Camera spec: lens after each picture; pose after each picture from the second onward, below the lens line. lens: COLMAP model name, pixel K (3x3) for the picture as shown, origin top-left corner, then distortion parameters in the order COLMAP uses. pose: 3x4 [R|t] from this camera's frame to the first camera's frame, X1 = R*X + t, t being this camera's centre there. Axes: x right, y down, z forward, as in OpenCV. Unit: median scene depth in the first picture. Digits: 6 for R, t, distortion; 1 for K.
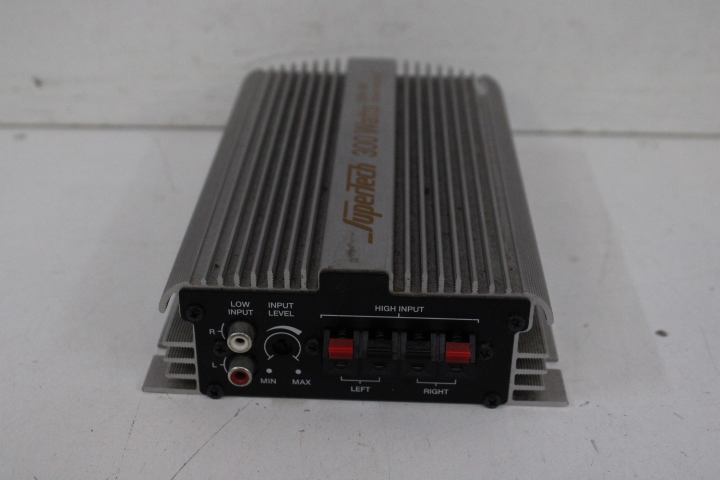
lens RADIAL K [[993.5, 0, 342.5], [0, 993.5, 240.2], [0, 0, 1]] dist [-0.023447, -0.001733]
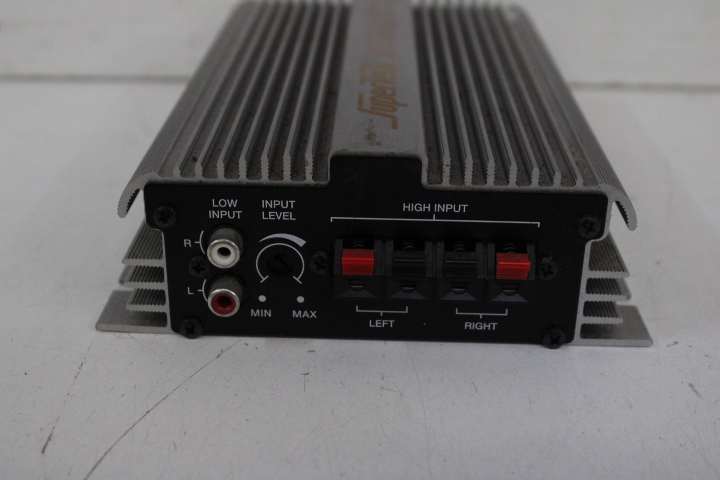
lens RADIAL K [[993.5, 0, 342.5], [0, 993.5, 240.2], [0, 0, 1]] dist [-0.023447, -0.001733]
pose [[0.999913, 0.000270, 0.013166, -0.022679], [0.000612, 0.997758, -0.066918, 0.140283], [-0.013155, 0.066920, 0.997672, 0.239050]]
